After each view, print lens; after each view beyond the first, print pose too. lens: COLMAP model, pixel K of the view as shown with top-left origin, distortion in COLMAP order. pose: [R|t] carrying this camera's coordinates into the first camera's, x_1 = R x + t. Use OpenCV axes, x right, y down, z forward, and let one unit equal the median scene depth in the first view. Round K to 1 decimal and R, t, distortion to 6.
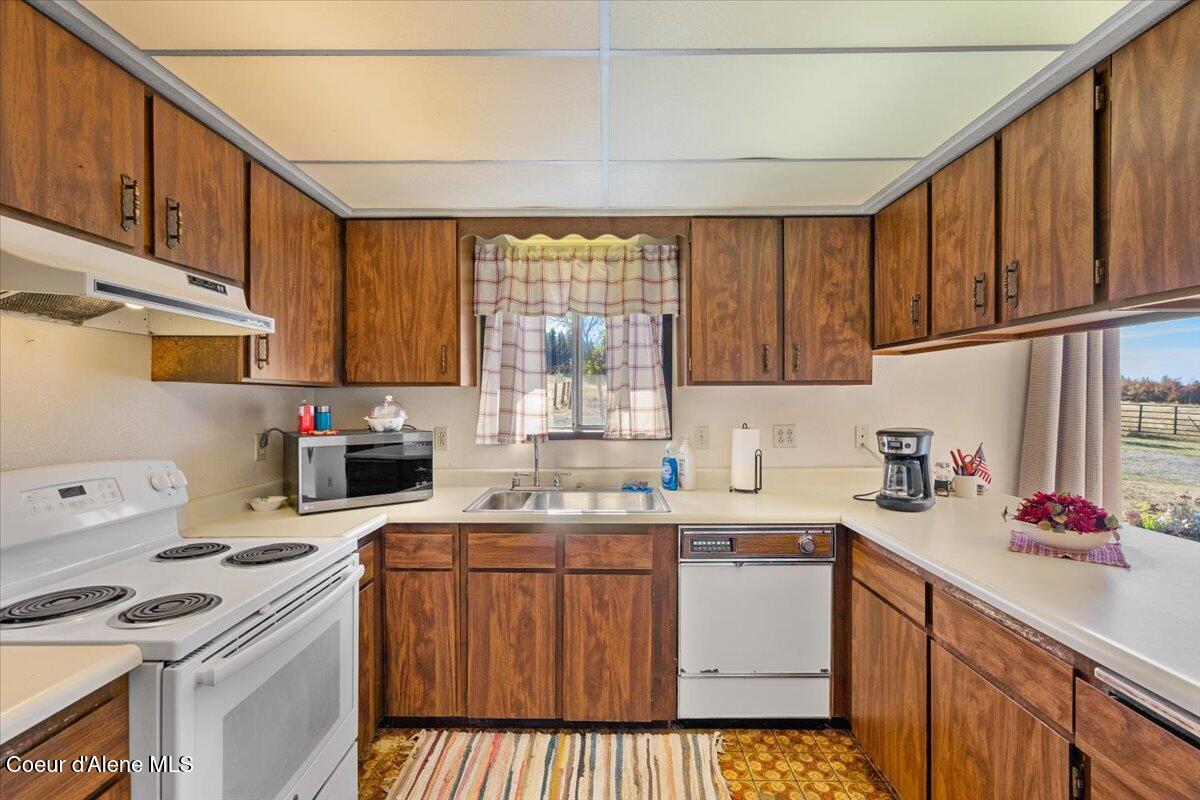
lens RADIAL K [[538.6, 0, 600.0], [0, 538.6, 396.0], [0, 0, 1]] dist [-0.002891, 0.001266]
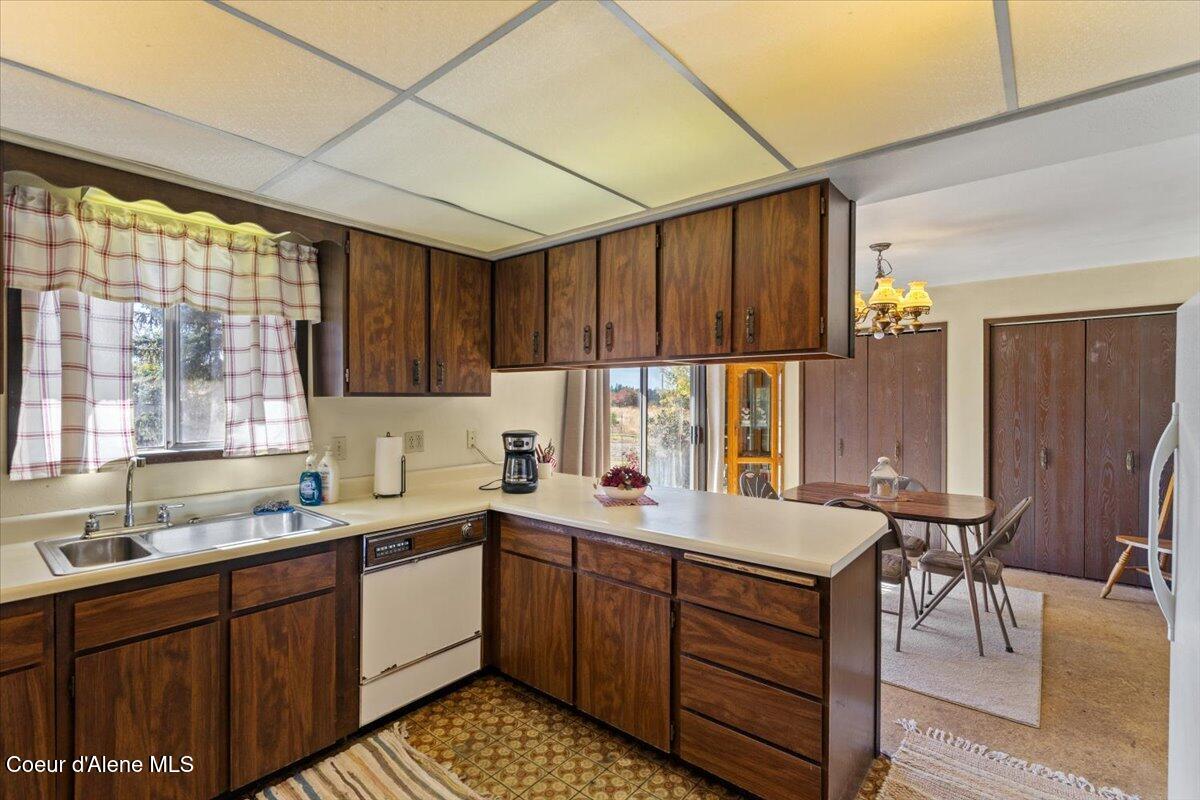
lens RADIAL K [[538.6, 0, 600.0], [0, 538.6, 396.0], [0, 0, 1]] dist [-0.002891, 0.001266]
pose [[0.635433, 0.007390, 0.772121, -0.347391], [-0.003275, 0.999971, -0.006875, -0.017023], [-0.772149, 0.001840, 0.635439, 0.009286]]
